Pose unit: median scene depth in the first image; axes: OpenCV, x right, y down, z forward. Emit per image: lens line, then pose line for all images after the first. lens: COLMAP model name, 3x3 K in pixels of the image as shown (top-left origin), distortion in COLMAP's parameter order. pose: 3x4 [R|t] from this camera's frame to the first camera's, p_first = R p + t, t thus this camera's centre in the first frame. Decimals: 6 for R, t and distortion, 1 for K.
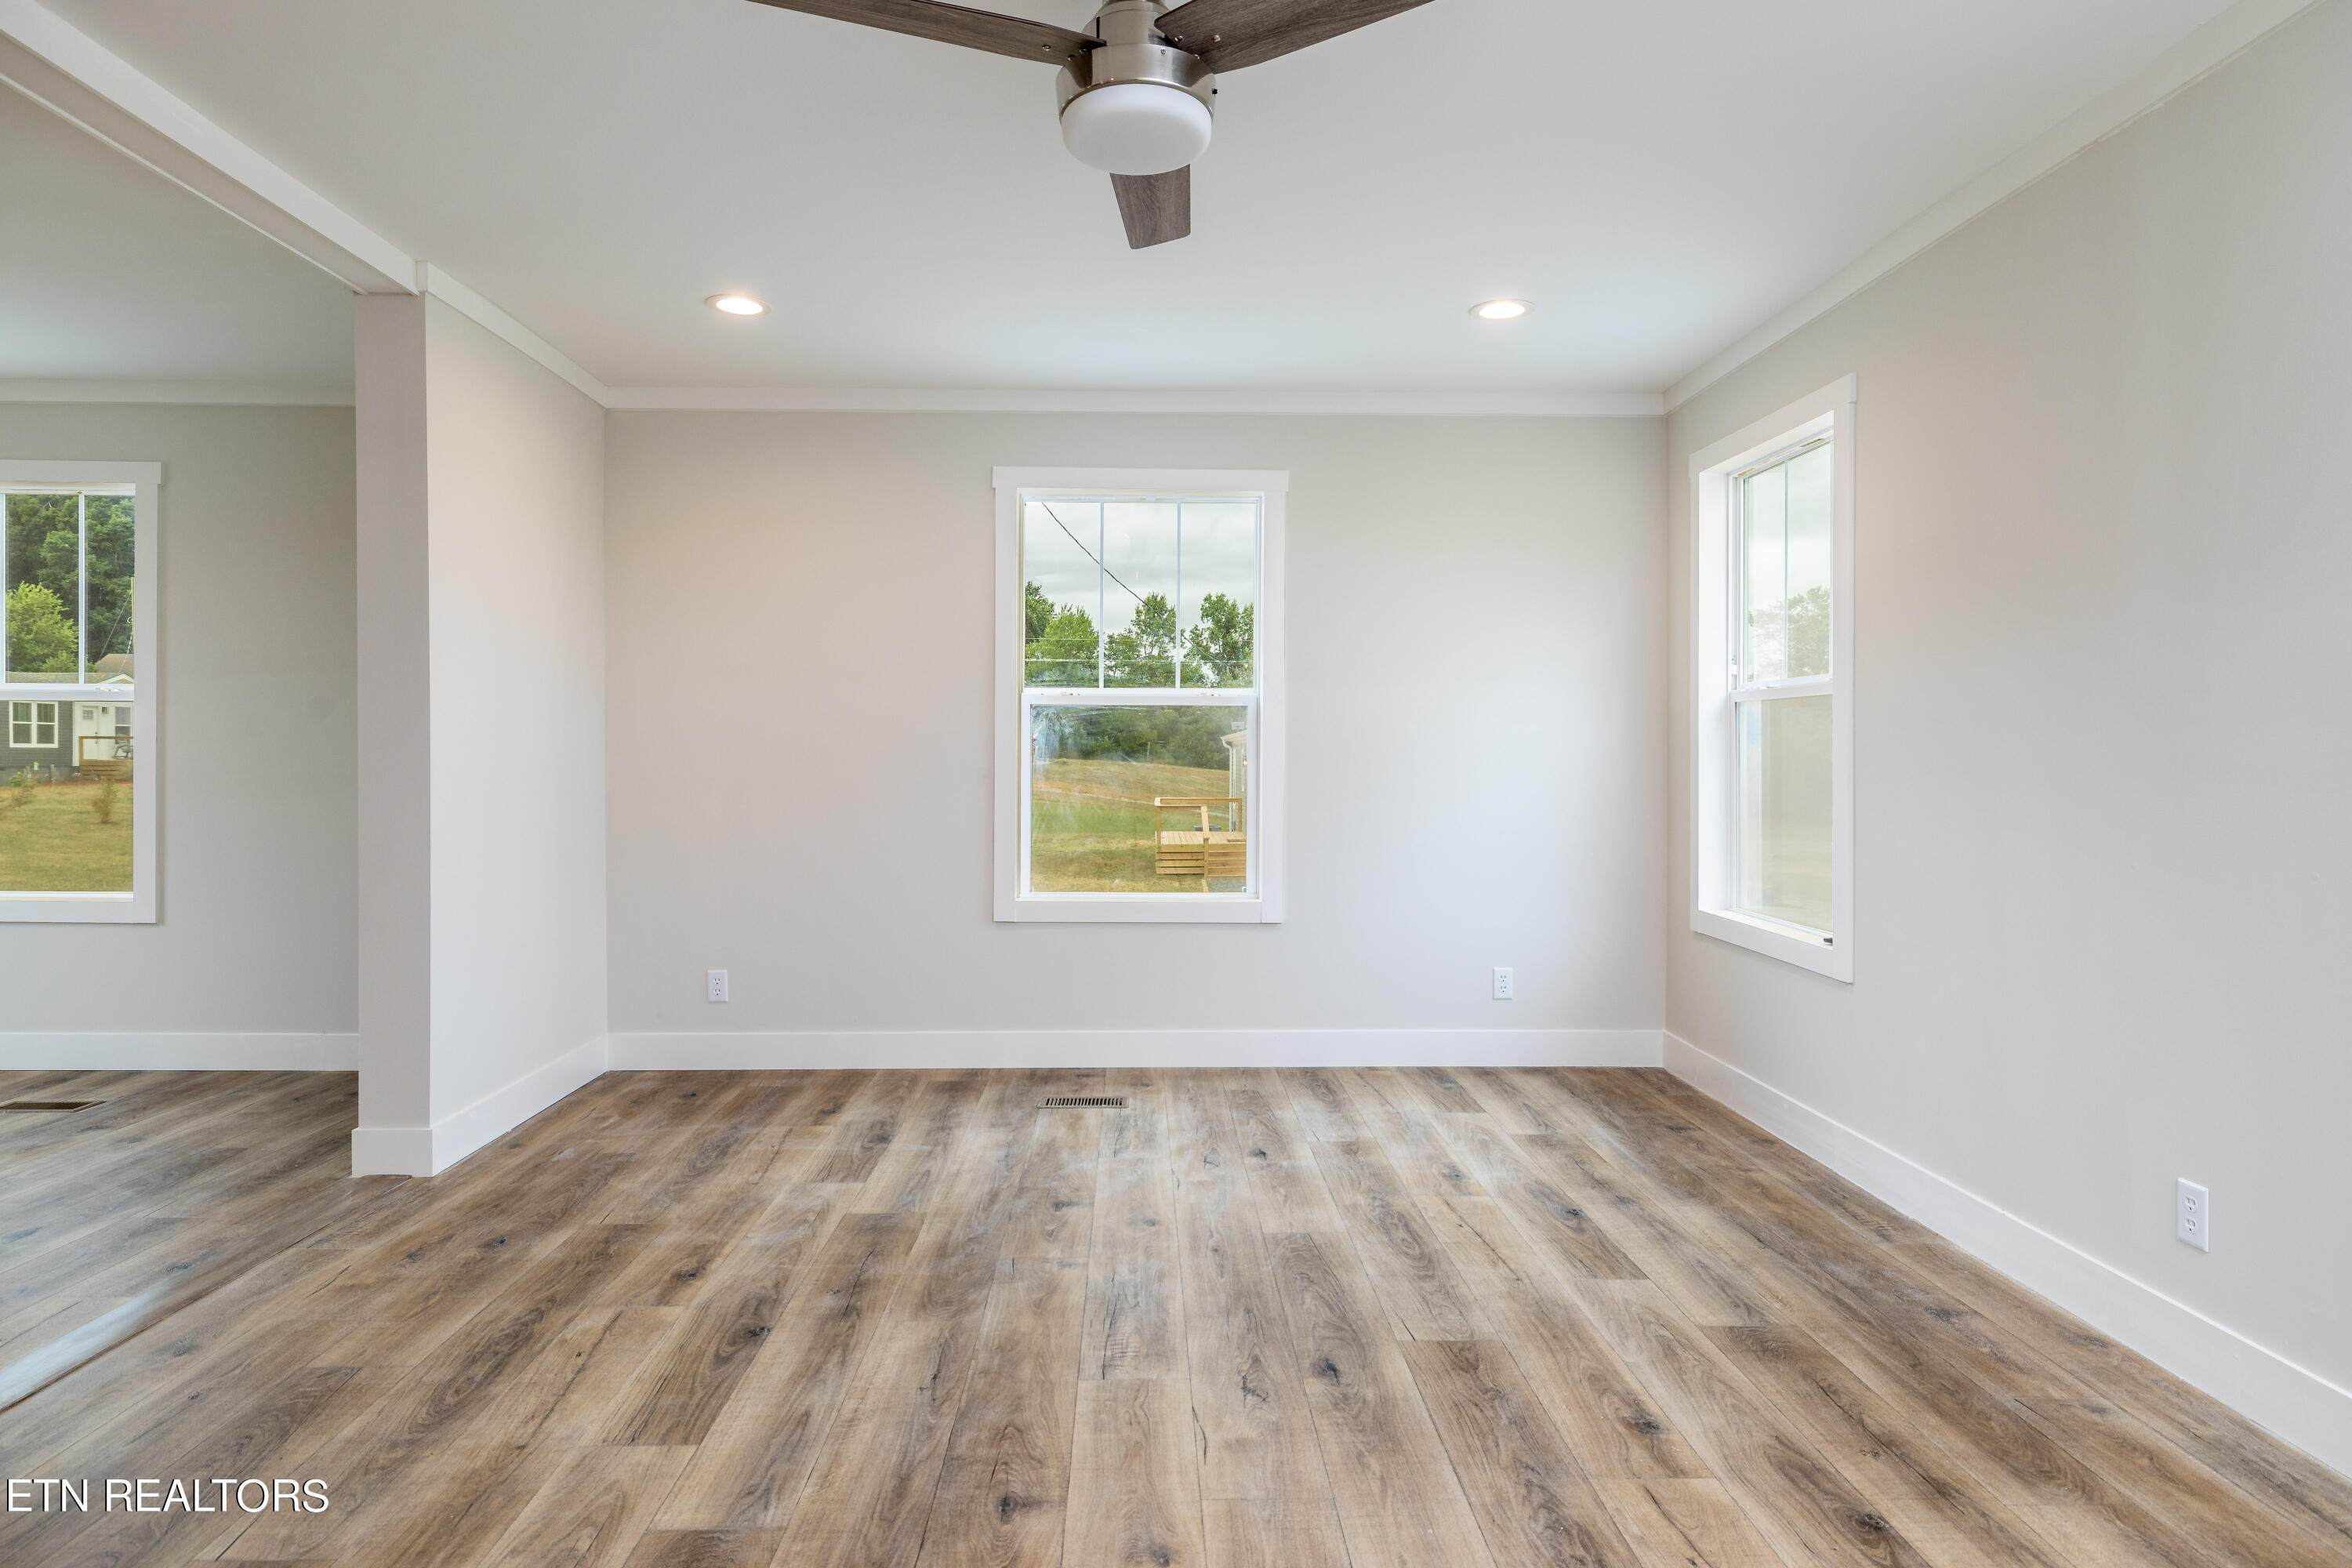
lens RADIAL K [[1382.6, 0, 1167.2], [0, 1382.6, 683.0], [0, 0, 1]] dist [0.001931, 0.000044]
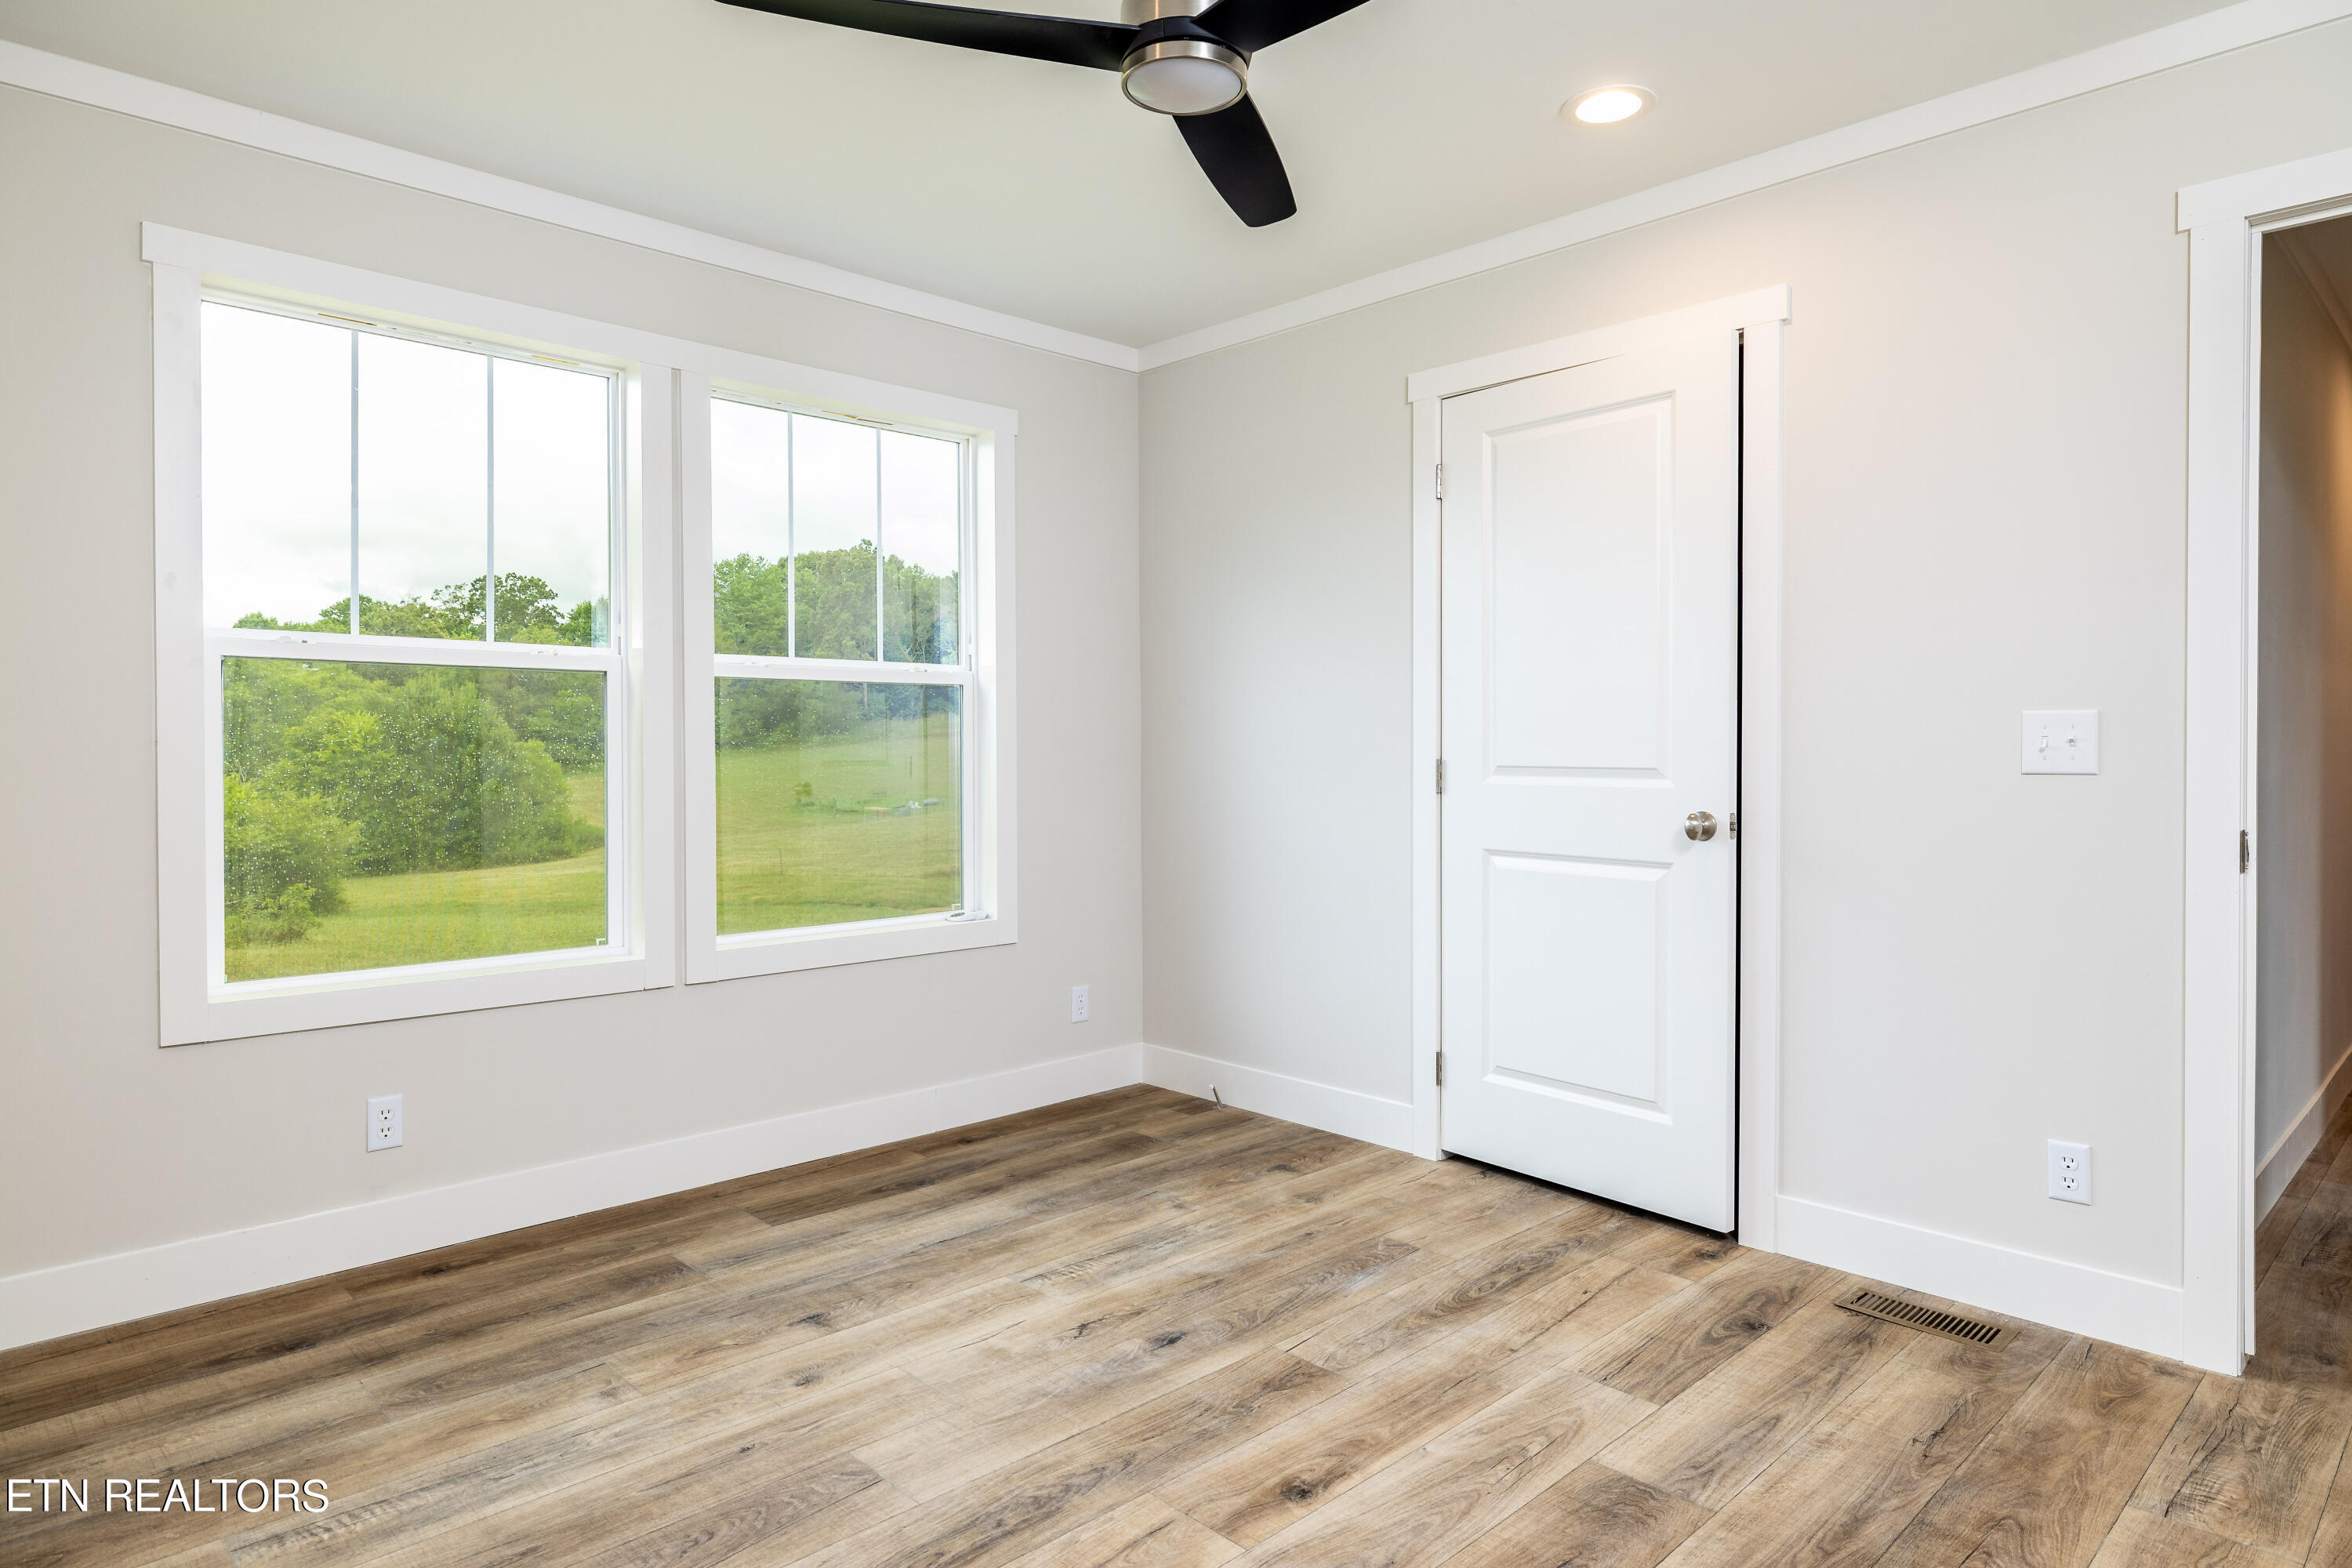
lens RADIAL K [[1382.6, 0, 1126.5], [0, 1382.6, 780.6], [0, 0, 1]] dist [0.001931, 0.000044]
pose [[0.657404, 0.019367, -0.753289, 0.688167], [0.044226, 0.996955, 0.064228, 0.016494], [0.752239, -0.075539, 0.654546, 0.275511]]
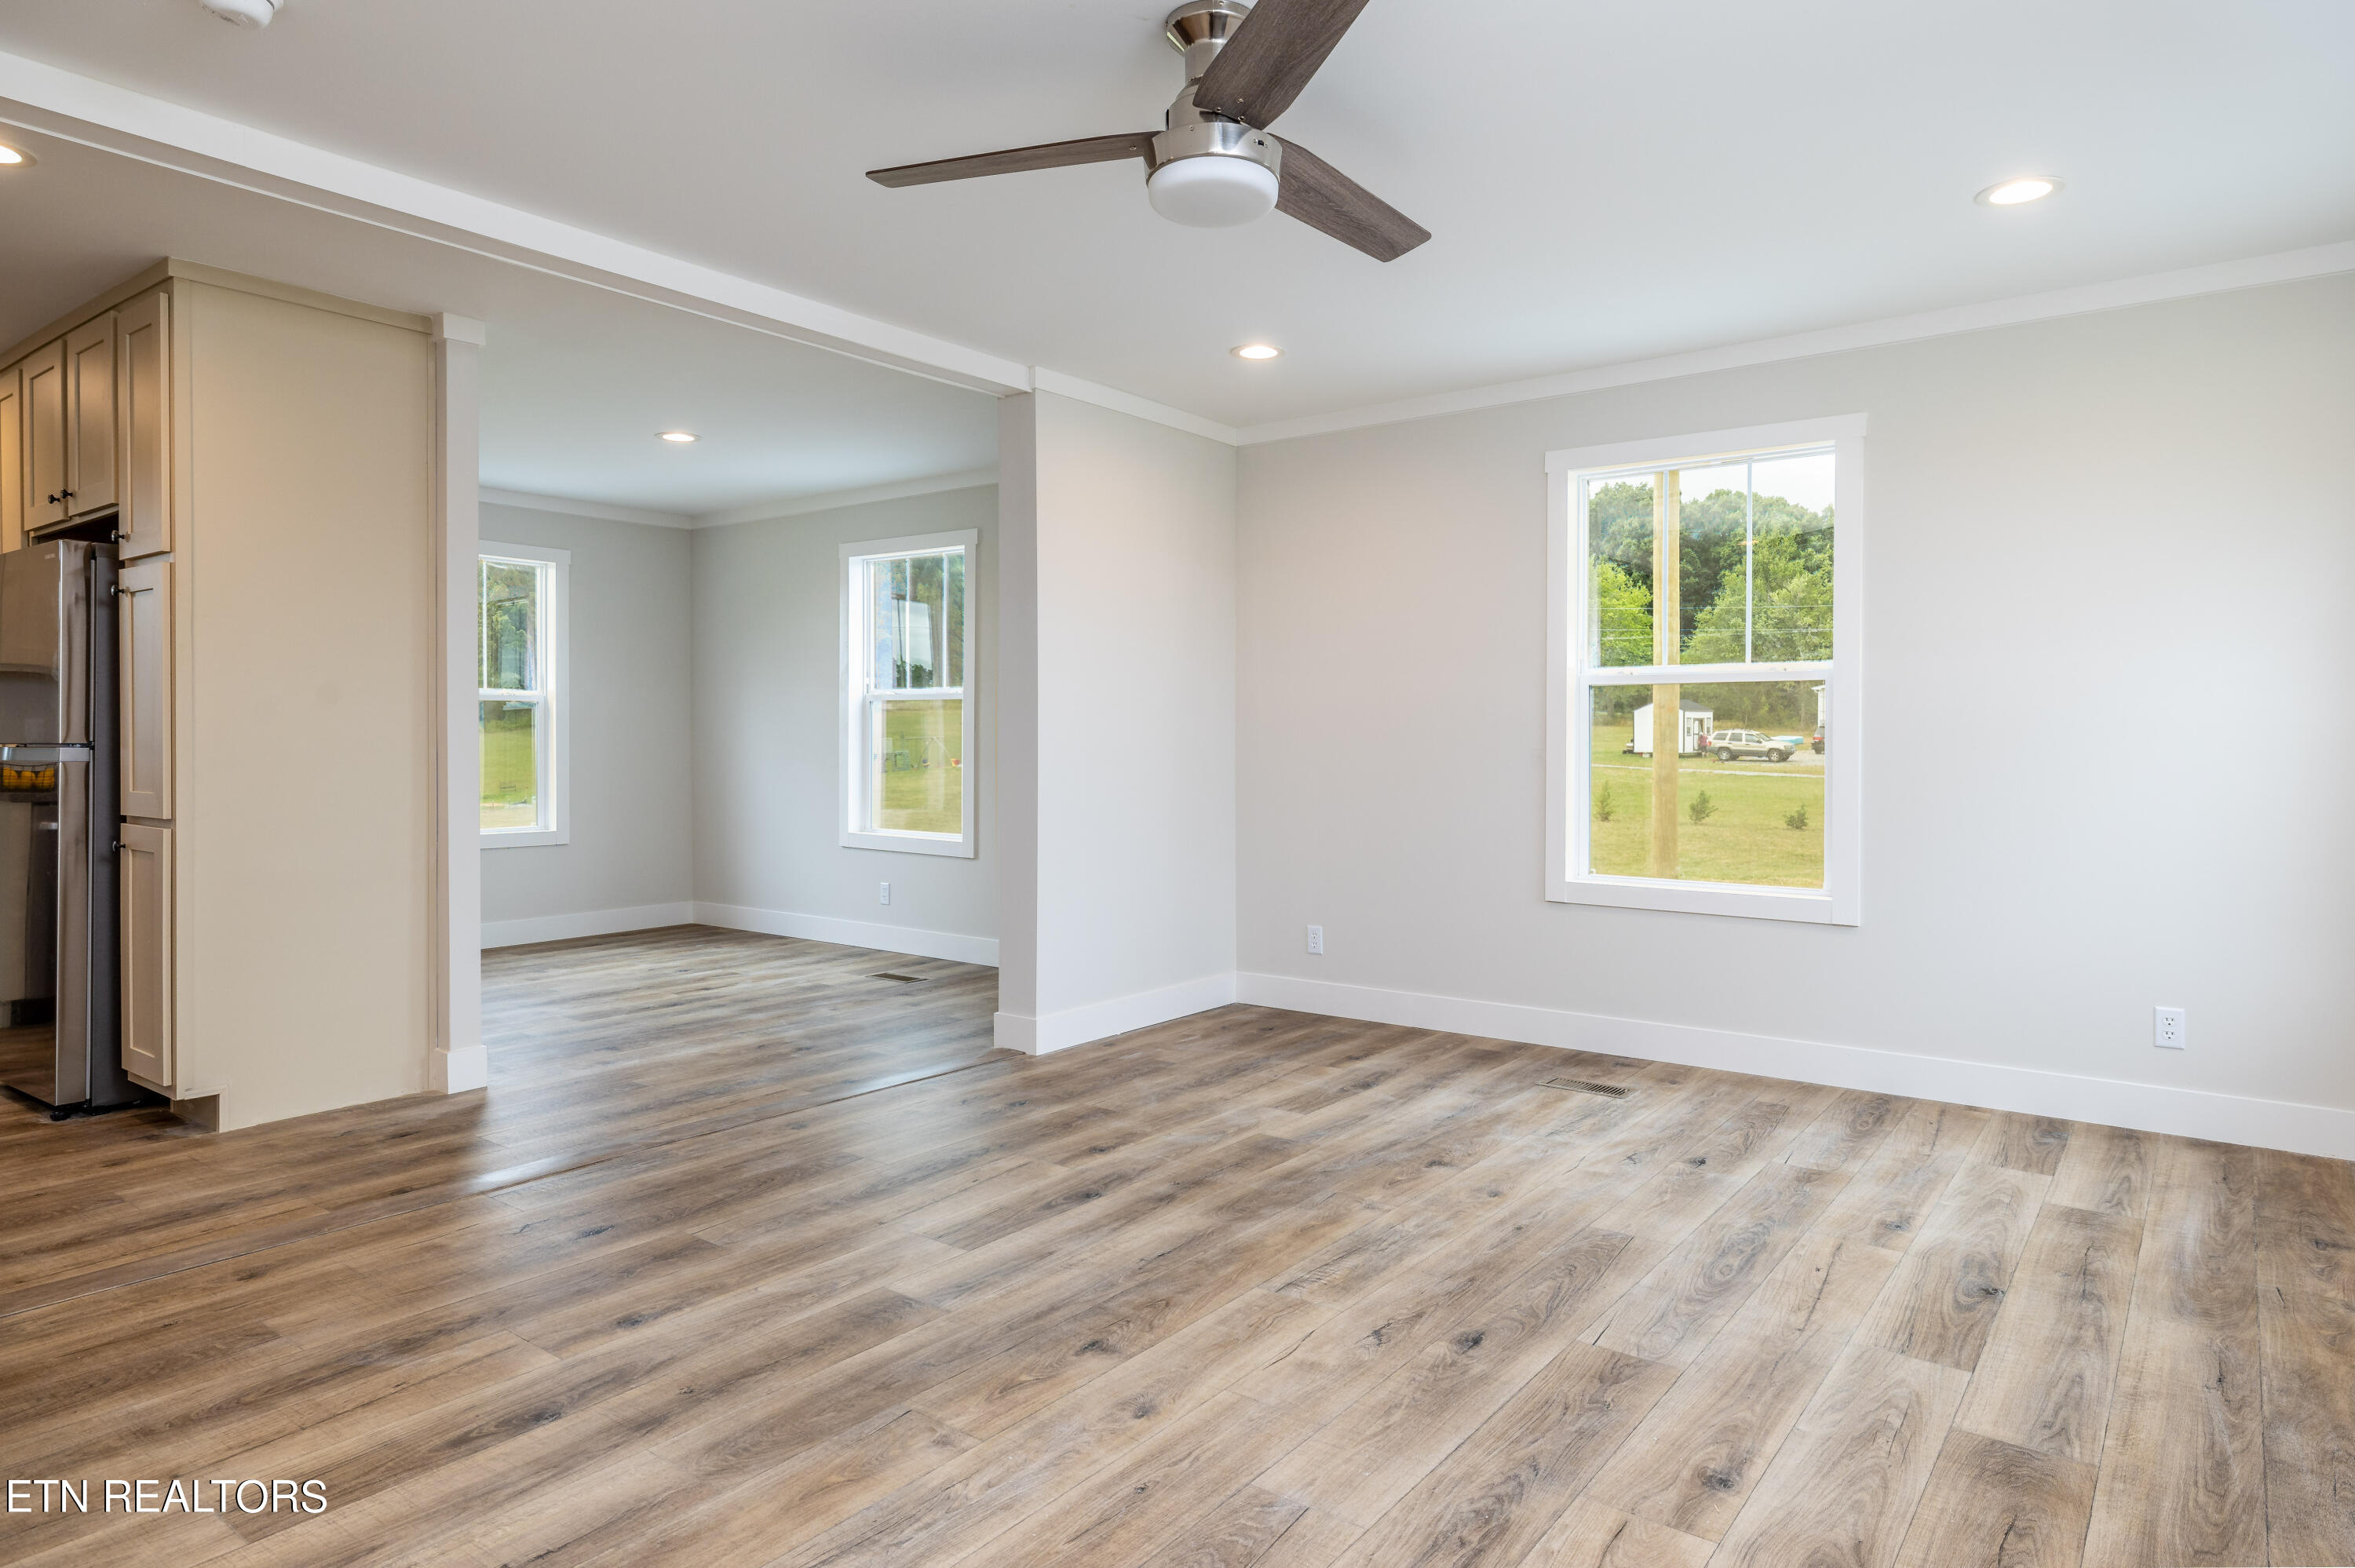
lens RADIAL K [[1384.2, 0, 1155.7], [0, 1384.2, 632.0], [0, 0, 1]] dist [0.001931, 0.000044]
pose [[0.773035, -0.050988, -0.632311, 0.486825], [0.034867, 0.998673, -0.037904, 0.008006], [0.633404, 0.007254, 0.773787, 0.054853]]
